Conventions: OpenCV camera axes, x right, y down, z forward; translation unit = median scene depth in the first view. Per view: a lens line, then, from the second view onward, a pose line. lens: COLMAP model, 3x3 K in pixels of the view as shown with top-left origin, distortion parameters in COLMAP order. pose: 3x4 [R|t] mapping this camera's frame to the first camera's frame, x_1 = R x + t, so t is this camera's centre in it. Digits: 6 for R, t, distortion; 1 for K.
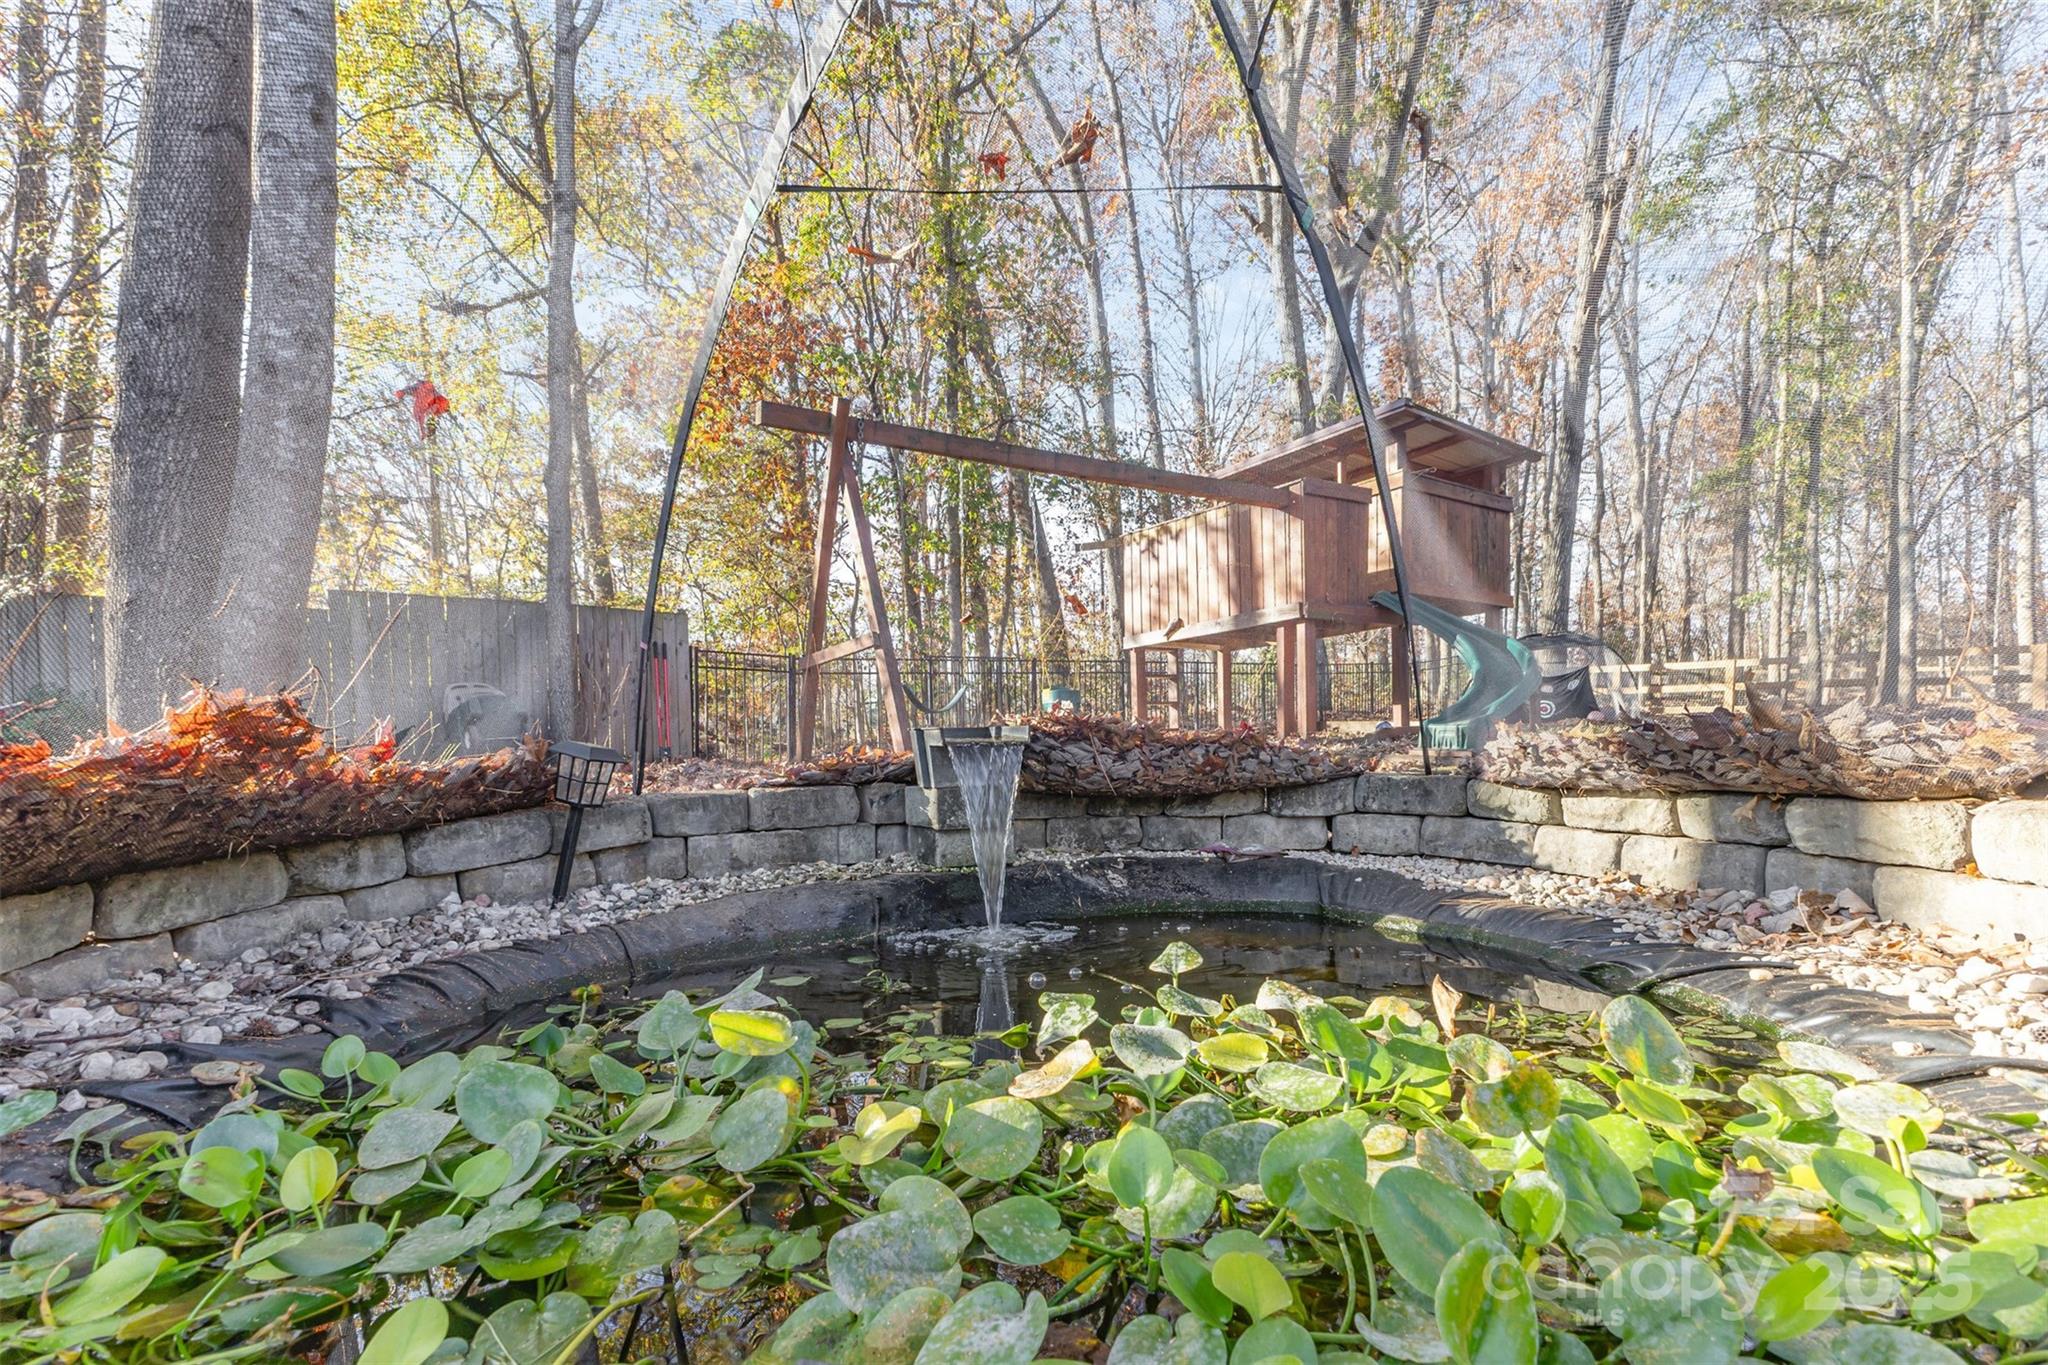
lens RADIAL K [[941.9, 0, 1026.2], [0, 941.9, 710.9], [0, 0, 1]] dist [0.020397, -0.000122]
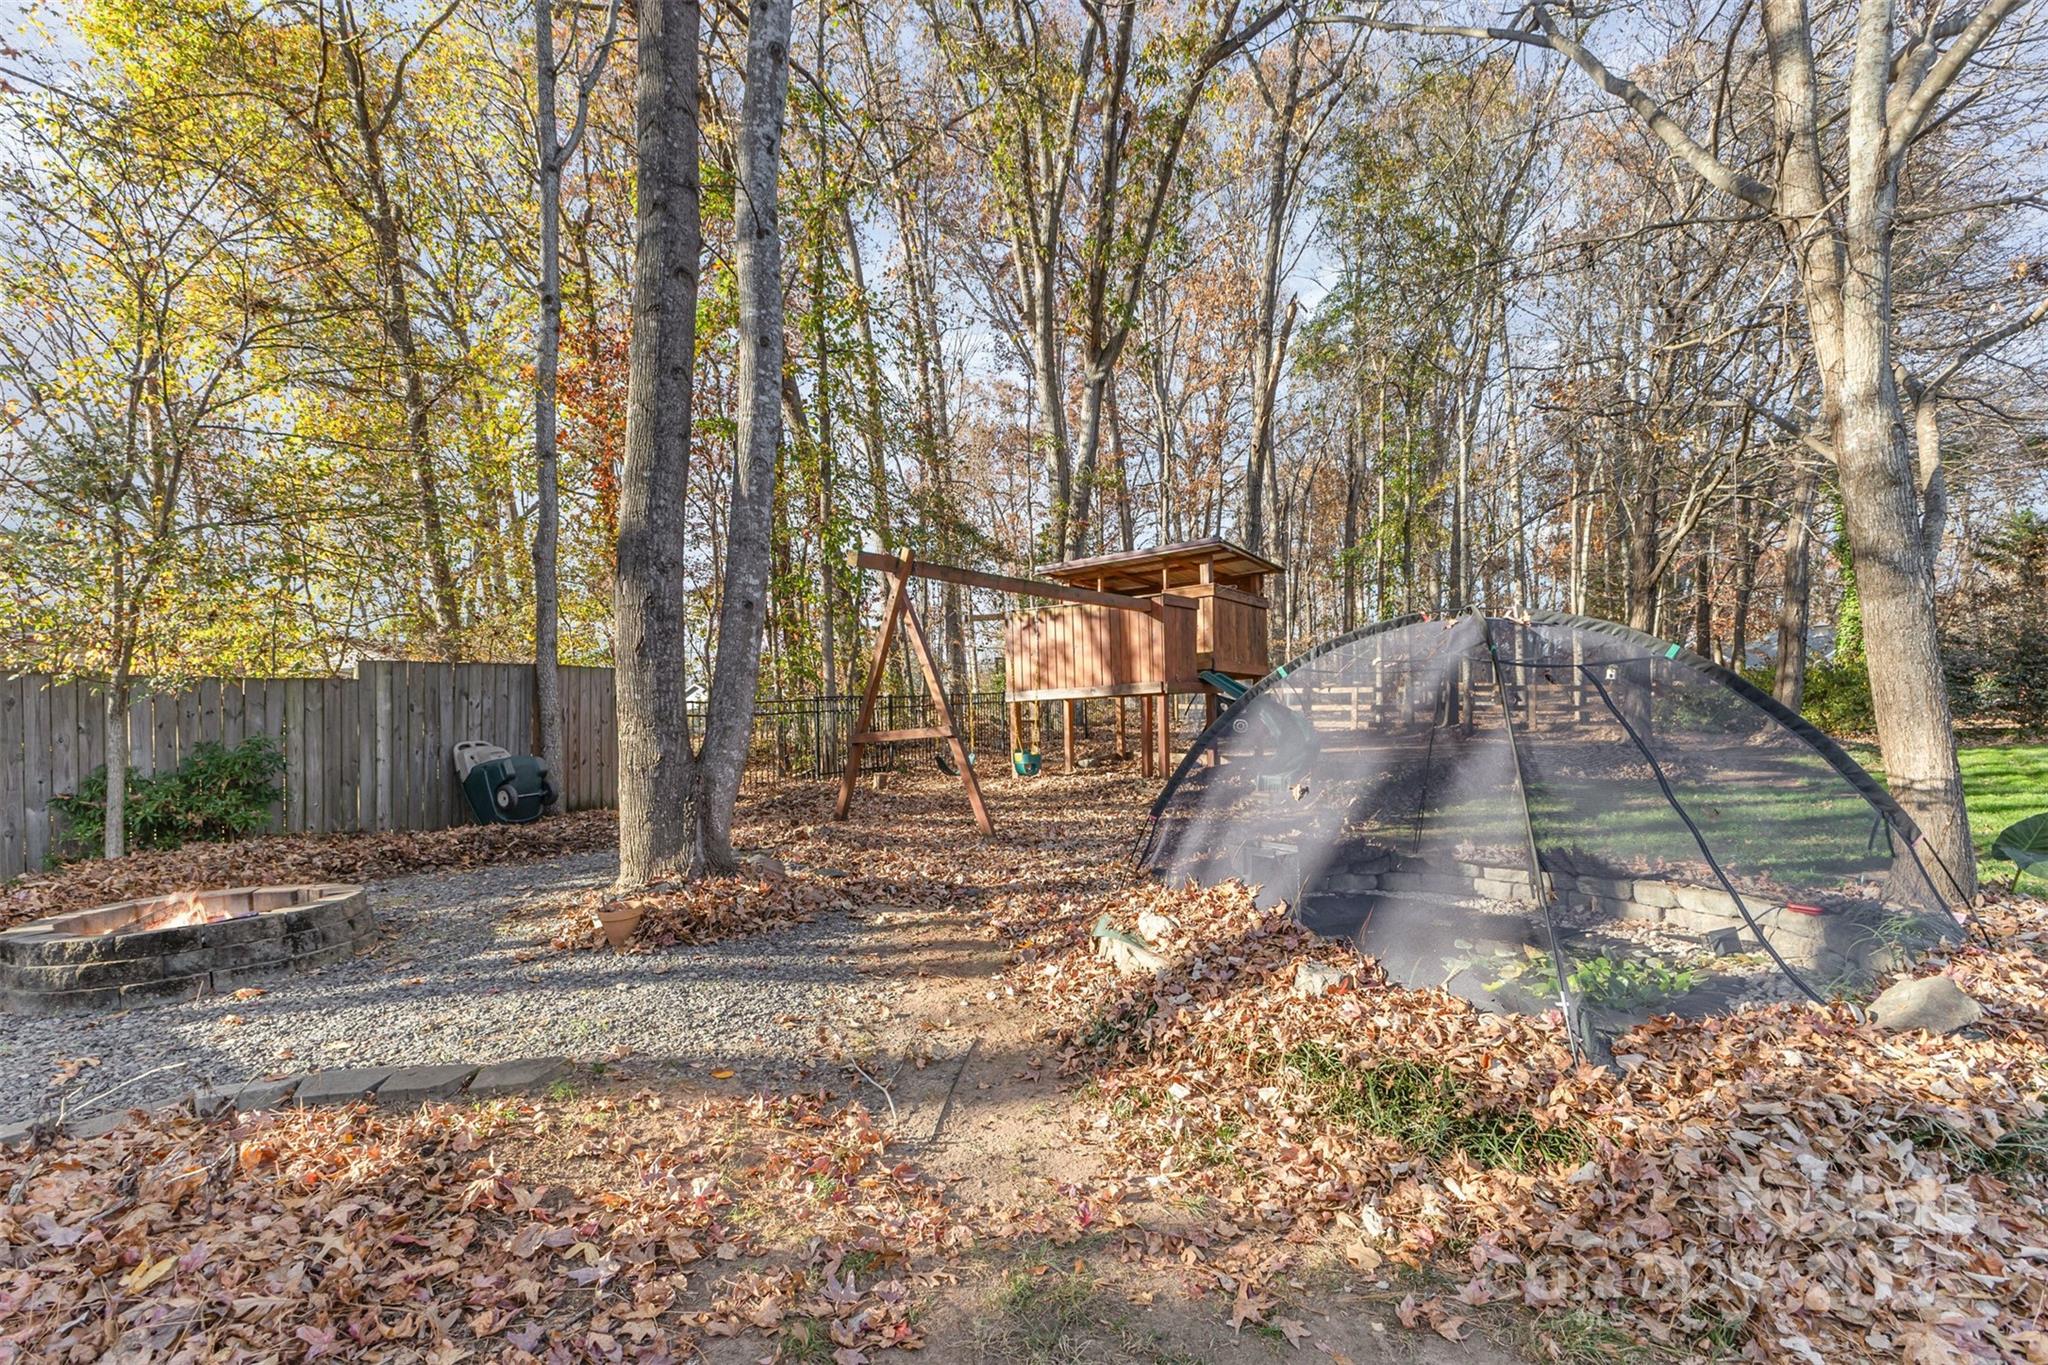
lens RADIAL K [[910.3, 0, 1024.0], [0, 910.3, 682.5], [0, 0, 1]] dist [-0.001244, -0.000098]
pose [[0.947050, 0.013142, 0.320817, -0.289413], [-0.007594, 0.999799, -0.018540, -0.072289], [-0.320996, 0.015122, 0.946960, -0.184780]]
